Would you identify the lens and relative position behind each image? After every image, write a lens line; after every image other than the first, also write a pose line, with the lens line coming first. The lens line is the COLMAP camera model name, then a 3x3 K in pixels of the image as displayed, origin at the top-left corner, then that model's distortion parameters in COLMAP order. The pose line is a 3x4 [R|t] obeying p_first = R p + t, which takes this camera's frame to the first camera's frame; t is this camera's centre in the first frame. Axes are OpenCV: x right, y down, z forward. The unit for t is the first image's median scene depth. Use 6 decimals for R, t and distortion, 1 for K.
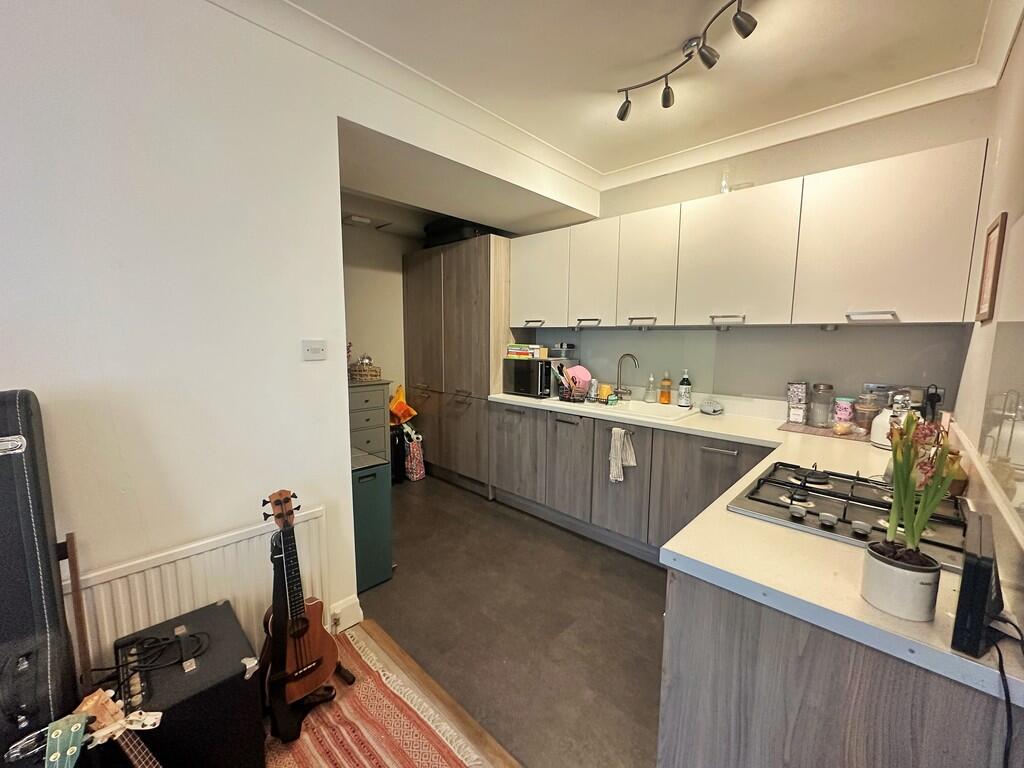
lens RADIAL K [[408.7, 0, 512.0], [0, 408.7, 384.0], [0, 0, 1]] dist [-0.000933, 0.000448]
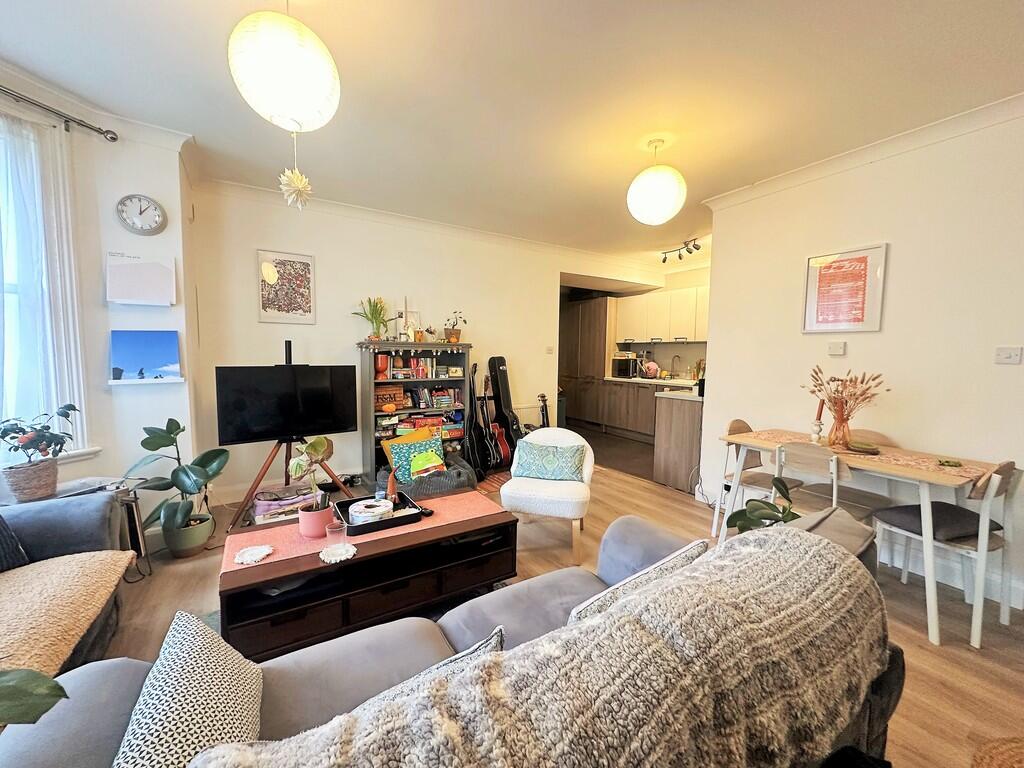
lens RADIAL K [[408.7, 0, 512.0], [0, 408.7, 384.0], [0, 0, 1]] dist [-0.000933, 0.000448]
pose [[0.971099, 0.022338, -0.237630, -0.022633], [-0.032199, 0.998770, -0.037696, 0.164016], [0.236496, 0.044258, 0.970624, -1.115036]]
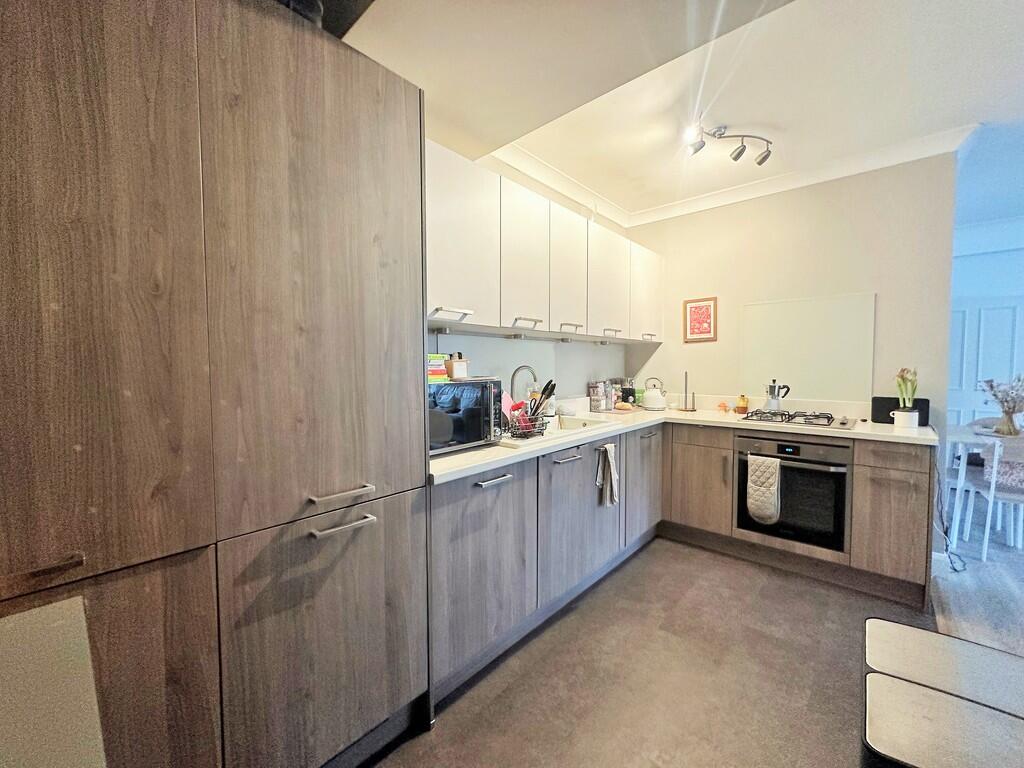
lens RADIAL K [[408.7, 0, 512.0], [0, 408.7, 384.0], [0, 0, 1]] dist [-0.000933, 0.000448]
pose [[-0.031479, -0.055343, 0.997971, -0.522054], [0.122434, 0.990733, 0.058803, -0.086157], [-0.991977, 0.124036, -0.024411, 1.011890]]
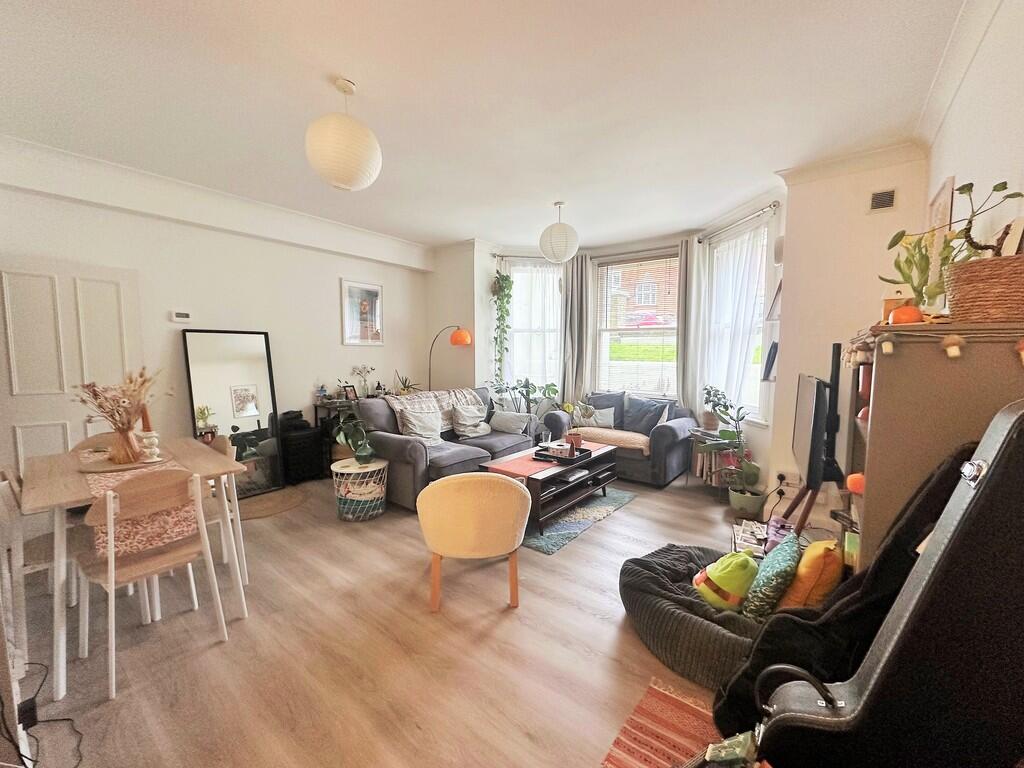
lens RADIAL K [[408.7, 0, 512.0], [0, 408.7, 384.0], [0, 0, 1]] dist [-0.000933, 0.000448]
pose [[-0.995419, -0.006268, -0.095407, -0.153360], [-0.024661, 0.980917, 0.192857, -0.030944], [0.092377, 0.194327, -0.976577, 0.511242]]
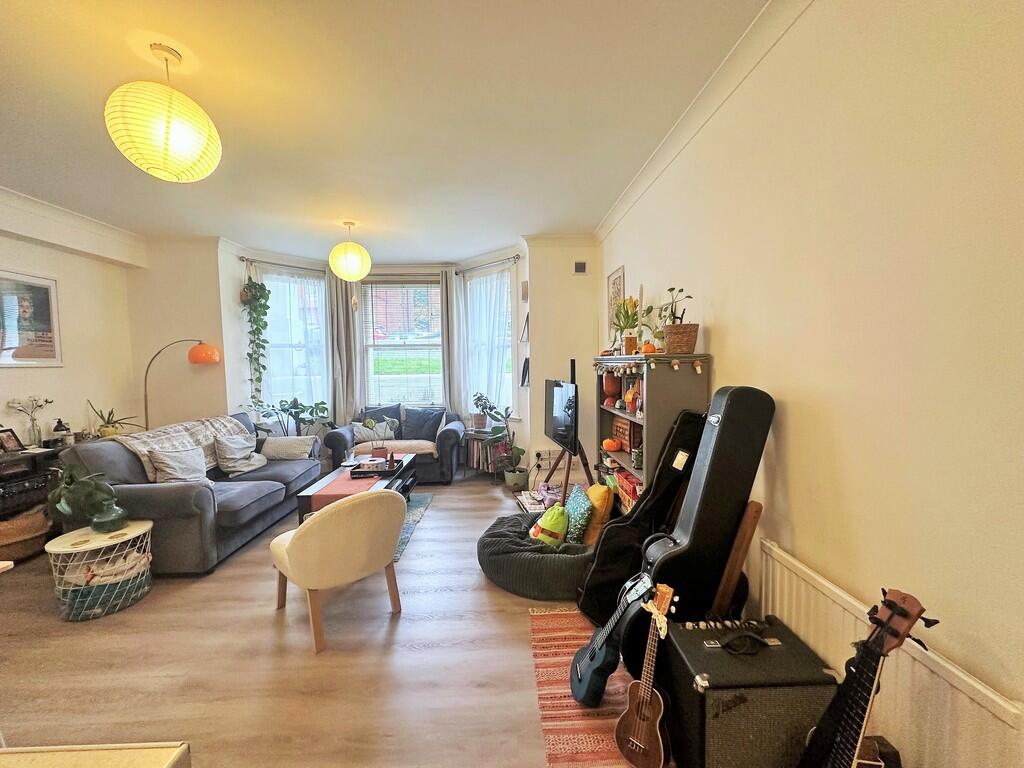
lens RADIAL K [[408.7, 0, 512.0], [0, 408.7, 384.0], [0, 0, 1]] dist [-0.000933, 0.000448]
pose [[-0.702945, 0.041528, -0.710030, 0.136125], [-0.073158, 0.988777, 0.130259, -0.043624], [0.707471, 0.143509, -0.692018, 0.503150]]
